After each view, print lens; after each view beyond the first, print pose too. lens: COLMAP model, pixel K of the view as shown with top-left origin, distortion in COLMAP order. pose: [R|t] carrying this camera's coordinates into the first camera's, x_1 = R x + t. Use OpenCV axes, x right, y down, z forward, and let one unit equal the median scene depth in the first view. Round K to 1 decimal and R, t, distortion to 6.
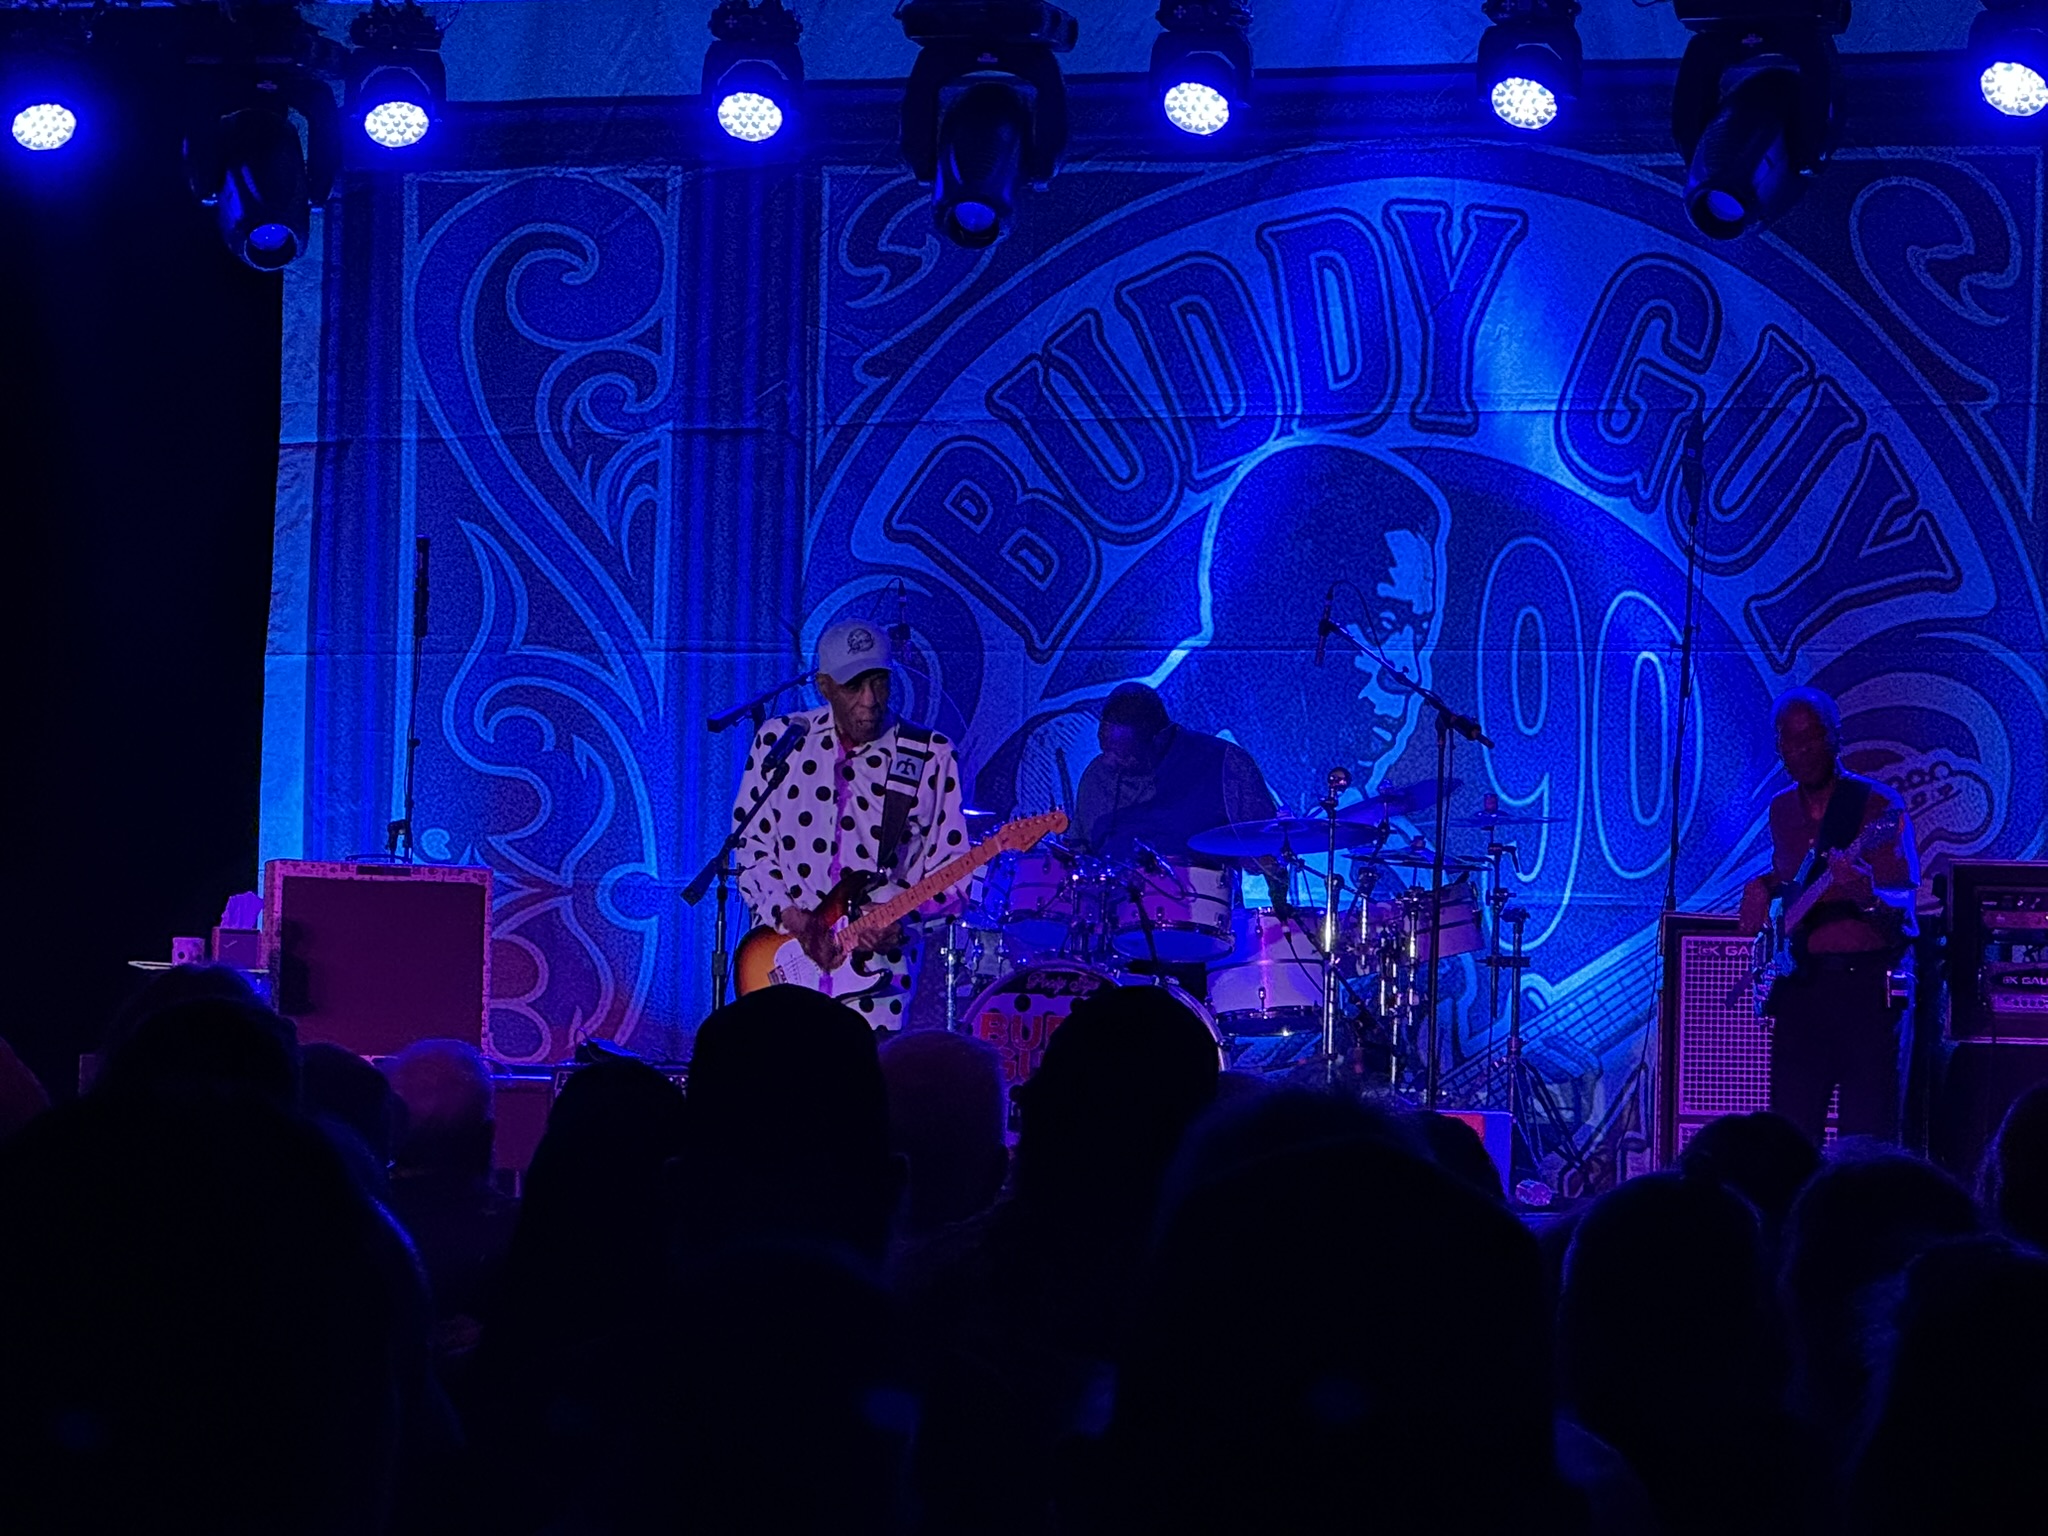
lens RADIAL K [[6607.5, 0, 1037.3], [0, 6607.5, 775.2], [0, 0, 1]] dist [-0.177055, 0.000000]
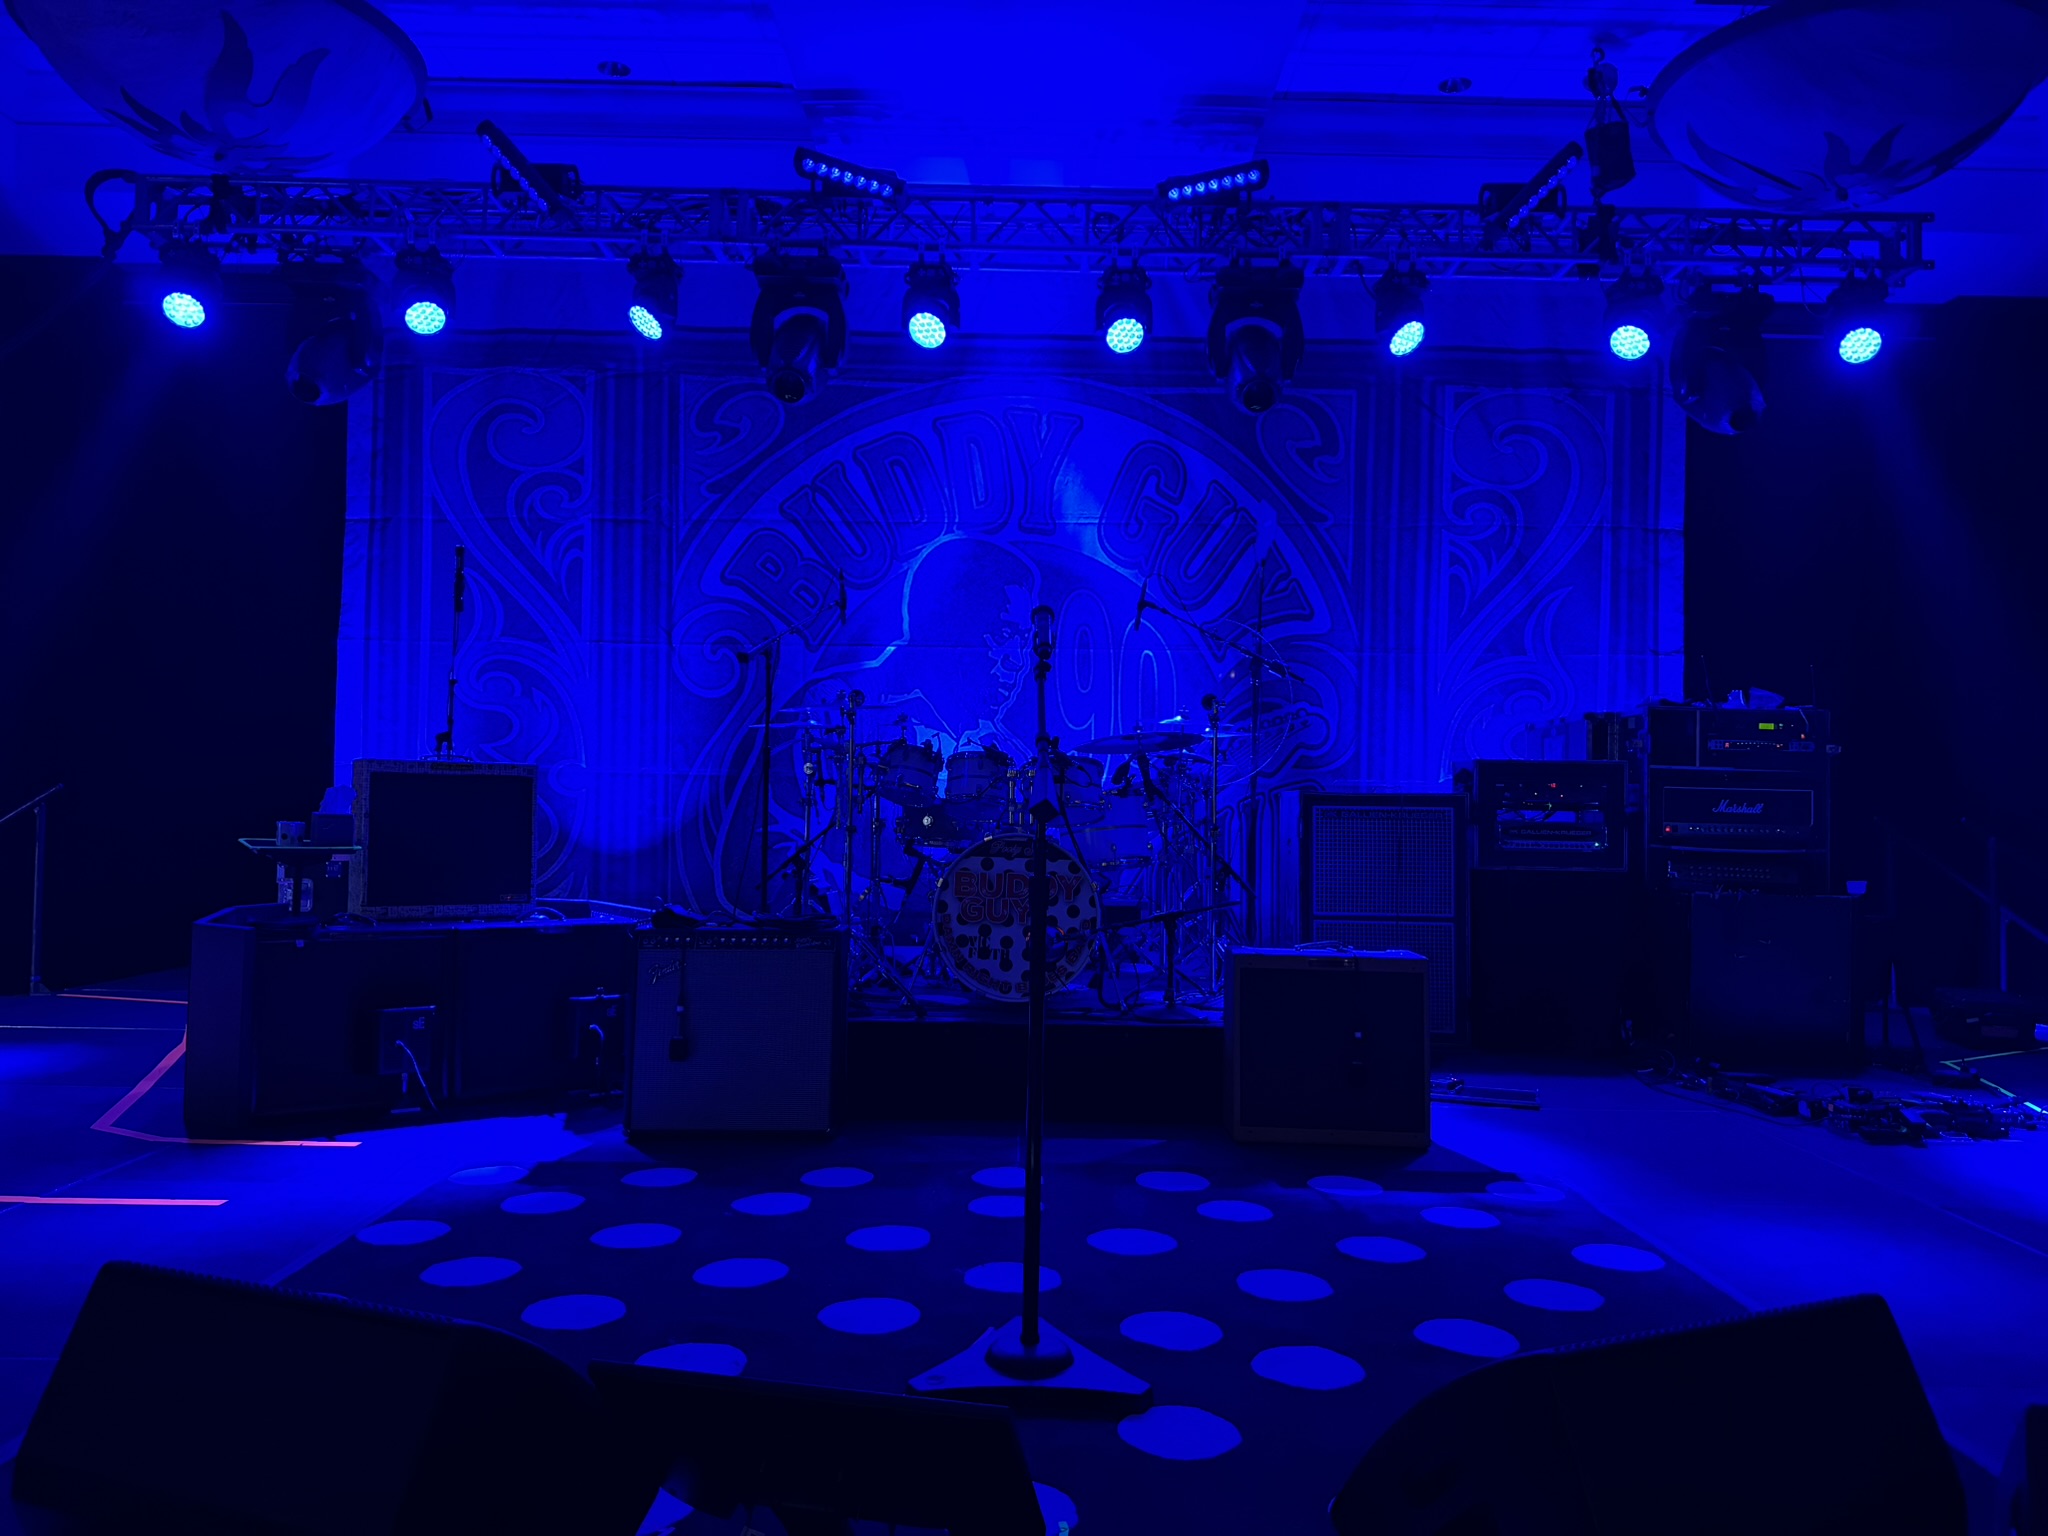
lens RADIAL K [[1435.6, 0, 1035.2], [0, 1435.6, 778.4], [0, 0, 1]] dist [0.112934, -0.111566]
pose [[0.940381, -0.004794, 0.340088, -0.078982], [-0.005059, 0.999593, 0.028081, 0.006860], [-0.340085, -0.028128, 0.939974, 0.602205]]
